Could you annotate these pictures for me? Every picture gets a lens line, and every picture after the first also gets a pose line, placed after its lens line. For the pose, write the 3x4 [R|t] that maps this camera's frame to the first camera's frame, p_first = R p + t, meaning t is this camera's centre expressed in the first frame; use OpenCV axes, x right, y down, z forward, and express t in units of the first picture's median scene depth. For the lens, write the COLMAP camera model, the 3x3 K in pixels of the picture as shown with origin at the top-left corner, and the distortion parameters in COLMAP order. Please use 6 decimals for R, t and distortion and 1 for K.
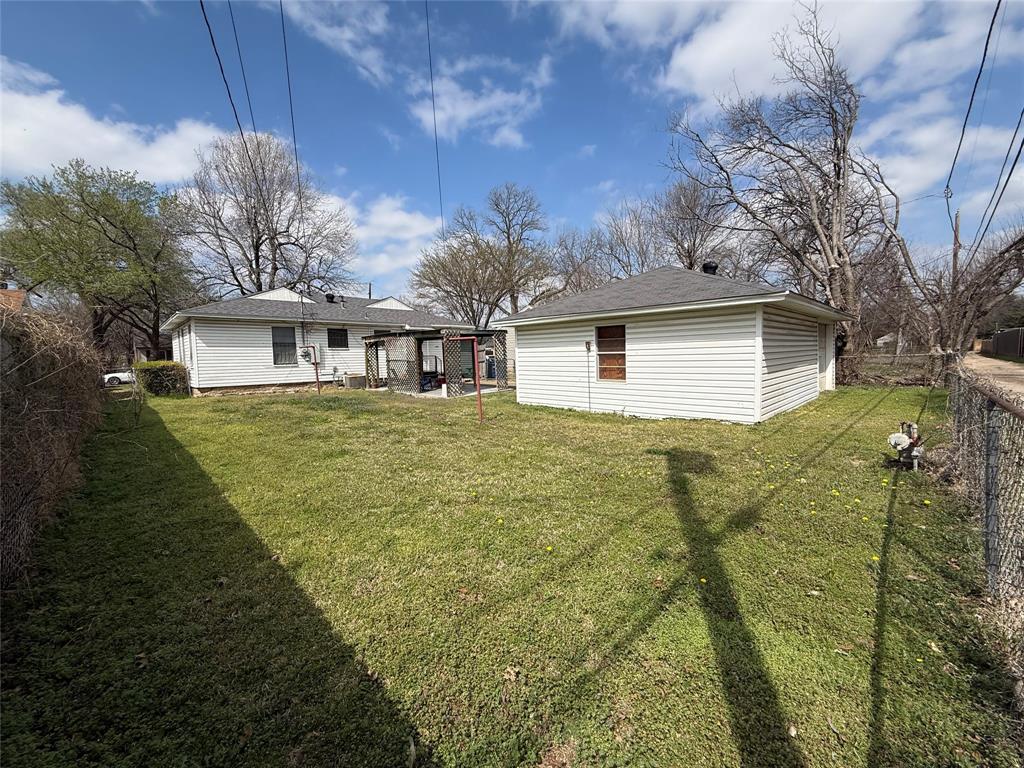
lens RADIAL K [[408.4, 0, 512.9], [0, 408.4, 380.7], [0, 0, 1]] dist [-0.002086, 0.000047]
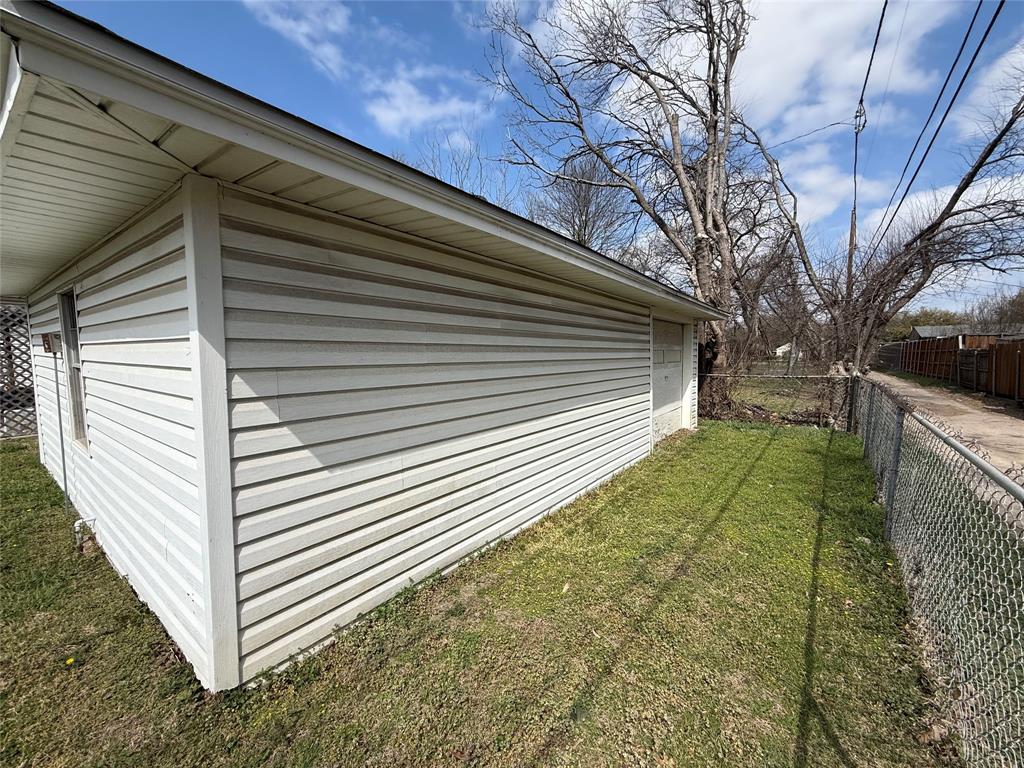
lens RADIAL K [[408.4, 0, 513.5], [0, 408.4, 381.5], [0, 0, 1]] dist [-0.002086, 0.000047]
pose [[0.988161, 0.018948, 0.152245, 0.389049], [-0.019653, 0.999802, 0.003125, -0.043410], [-0.152156, -0.006080, 0.988338, 0.393323]]
